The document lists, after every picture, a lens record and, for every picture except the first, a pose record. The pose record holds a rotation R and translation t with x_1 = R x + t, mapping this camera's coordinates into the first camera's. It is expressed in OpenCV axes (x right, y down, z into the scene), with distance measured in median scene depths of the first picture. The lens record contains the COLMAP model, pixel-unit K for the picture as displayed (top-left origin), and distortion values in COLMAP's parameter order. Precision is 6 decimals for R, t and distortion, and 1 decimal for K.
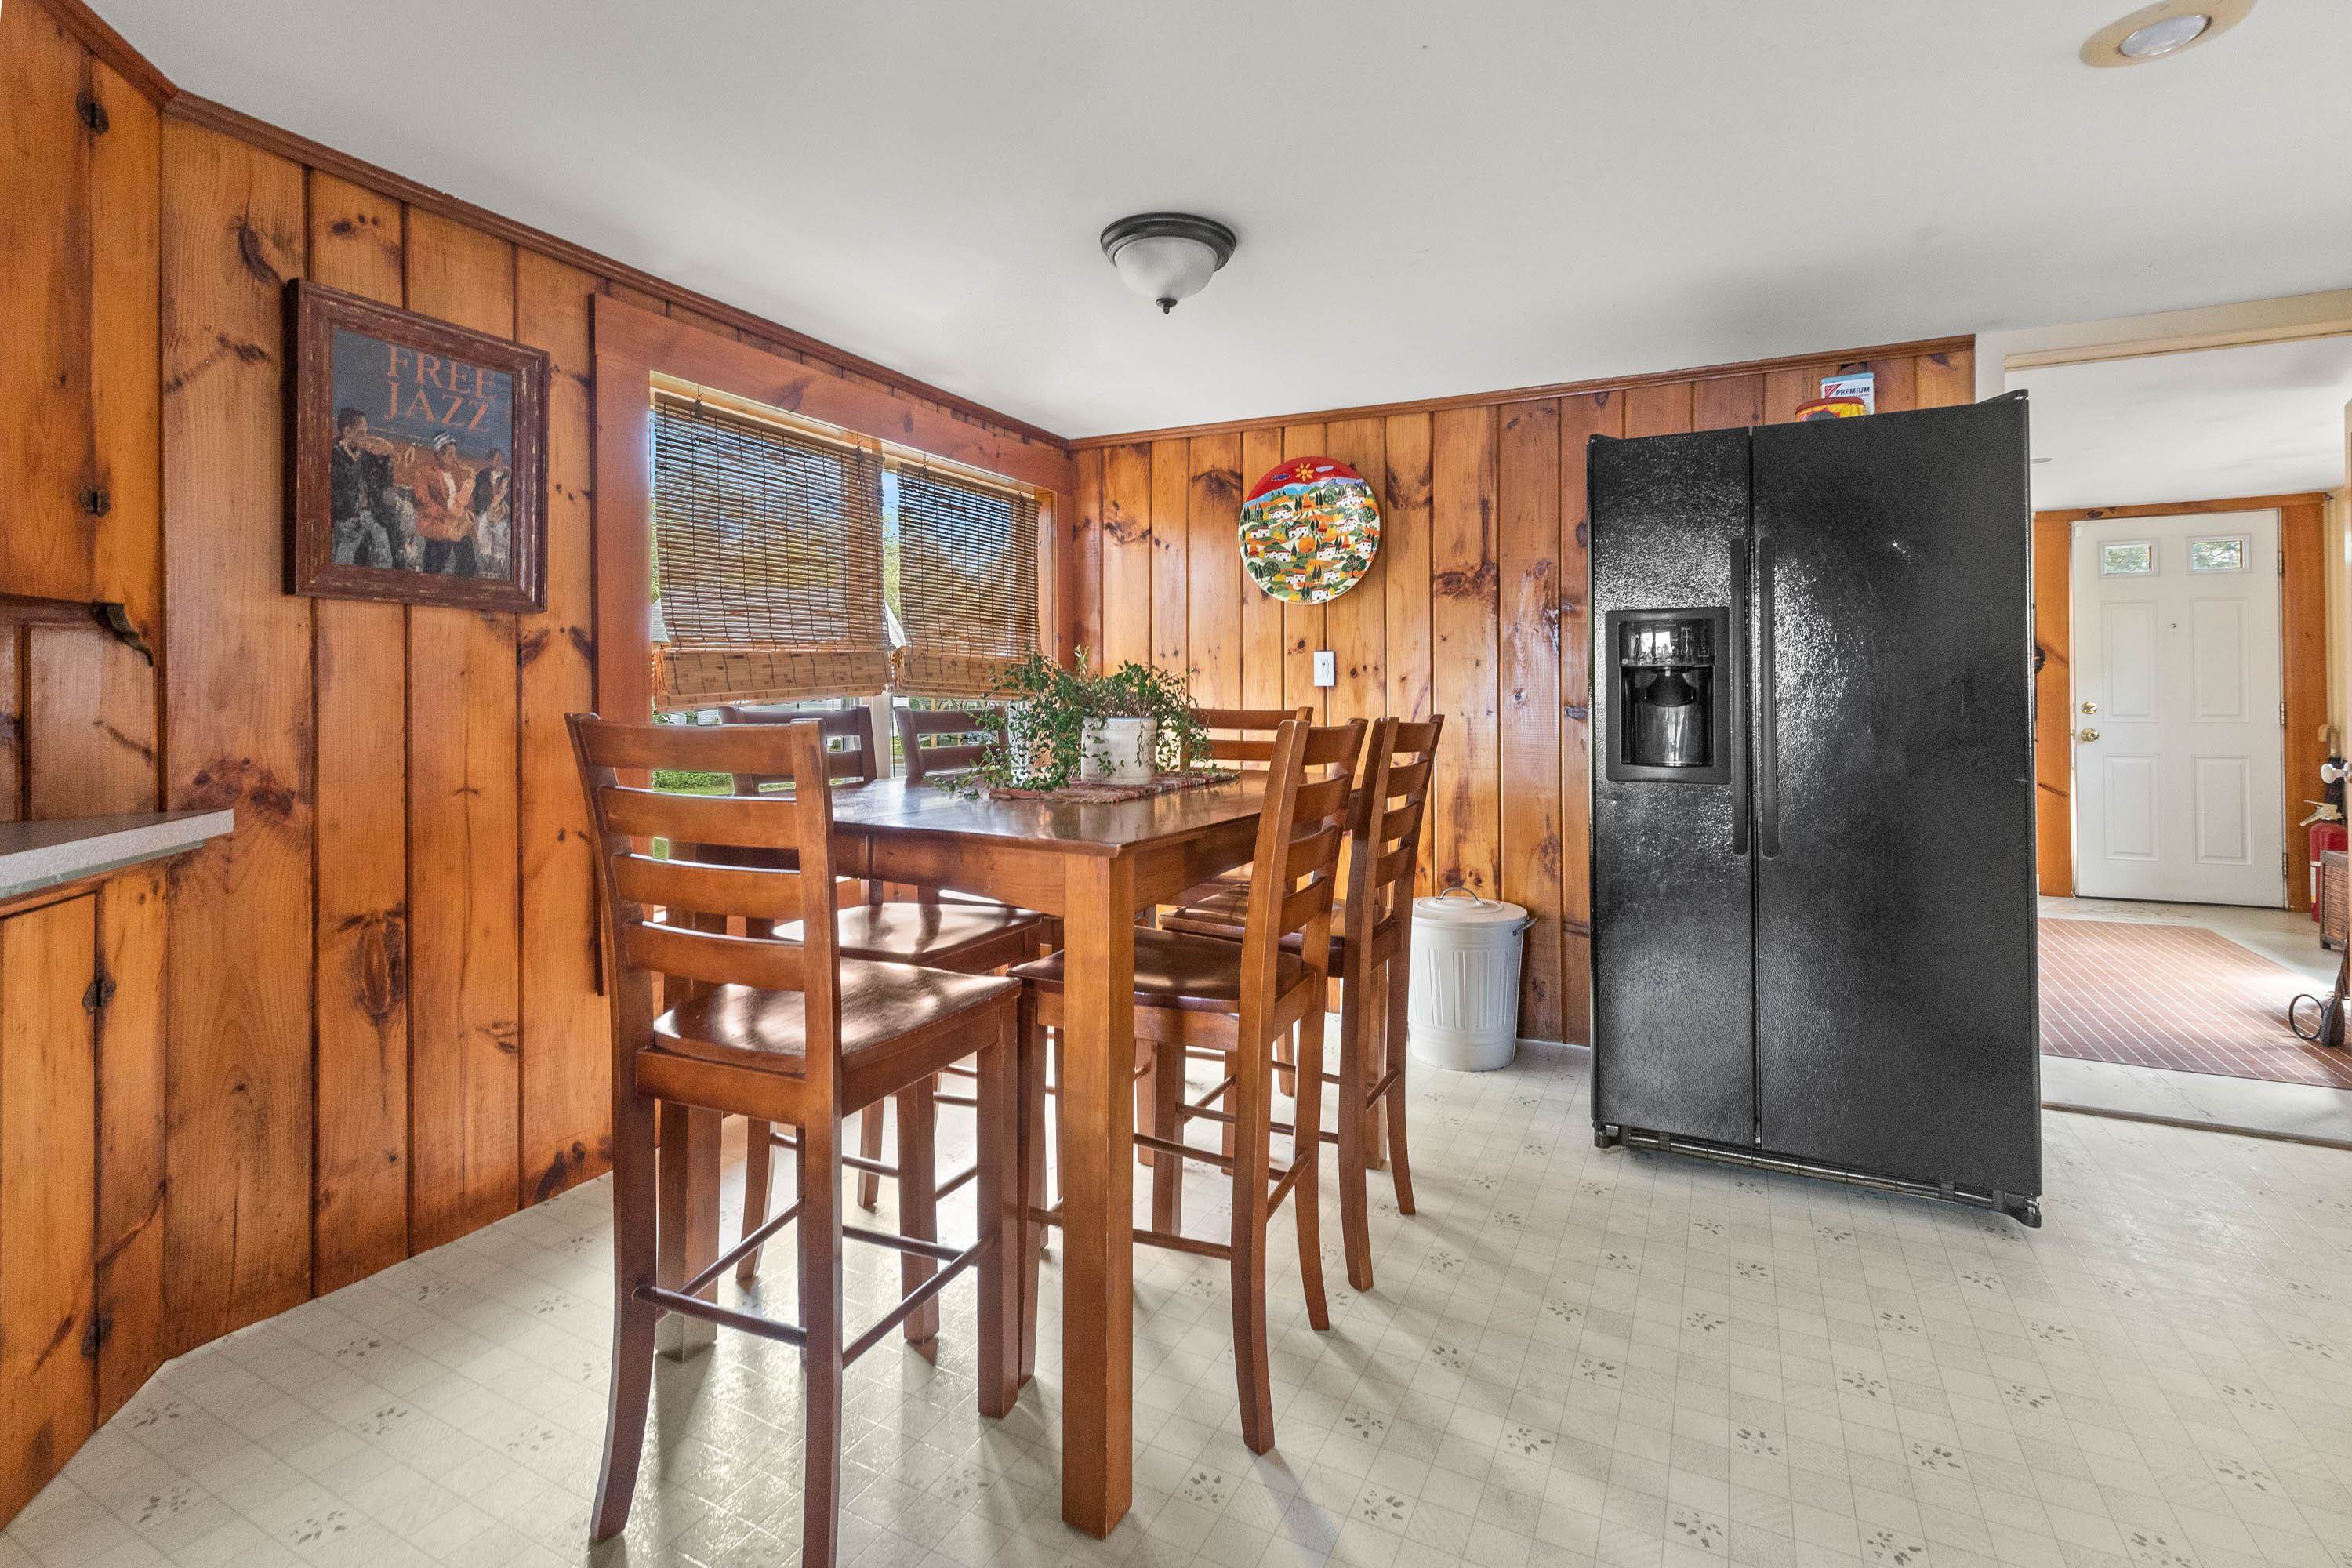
lens RADIAL K [[1083.9, 0, 1178.6], [0, 1083.9, 688.8], [0, 0, 1]] dist [0.001922, 0.000280]
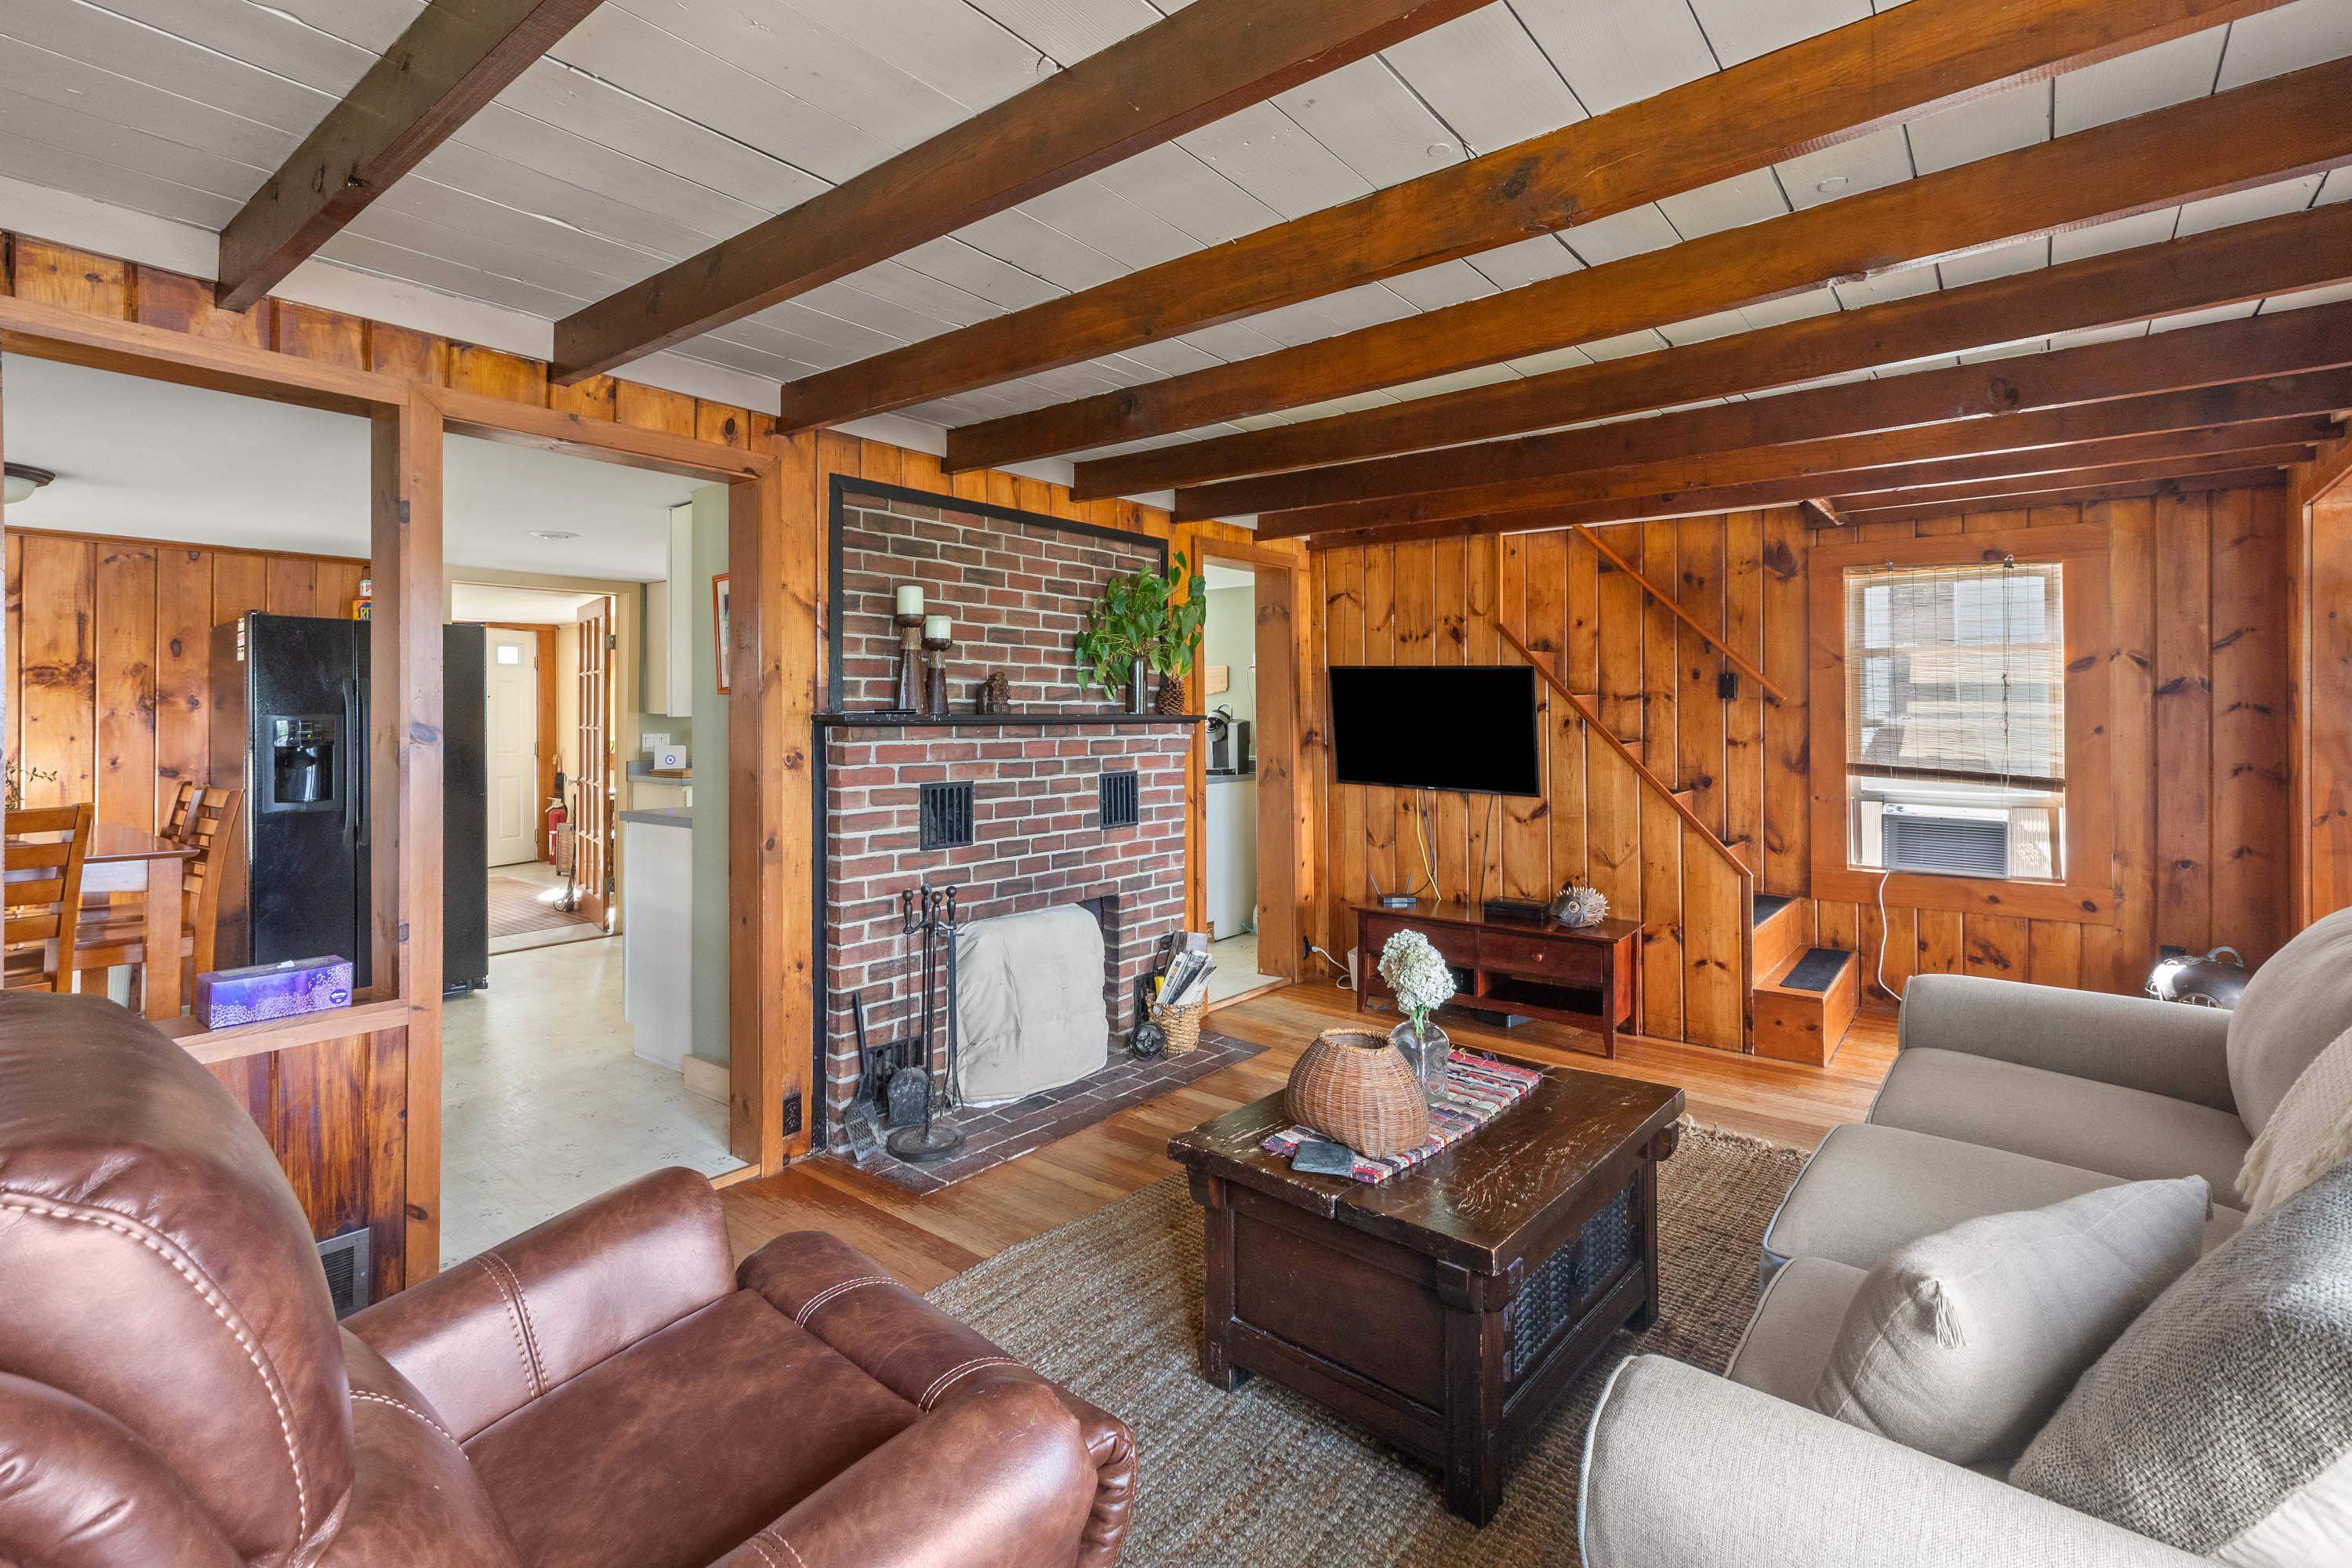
lens RADIAL K [[1083.9, 0, 1178.6], [0, 1083.9, 688.8], [0, 0, 1]] dist [0.001922, 0.000280]
pose [[0.209657, 0.019367, 0.977583, -1.083059], [0.003168, 0.999785, -0.020486, -0.079026], [-0.977770, 0.007392, 0.209551, -0.854285]]
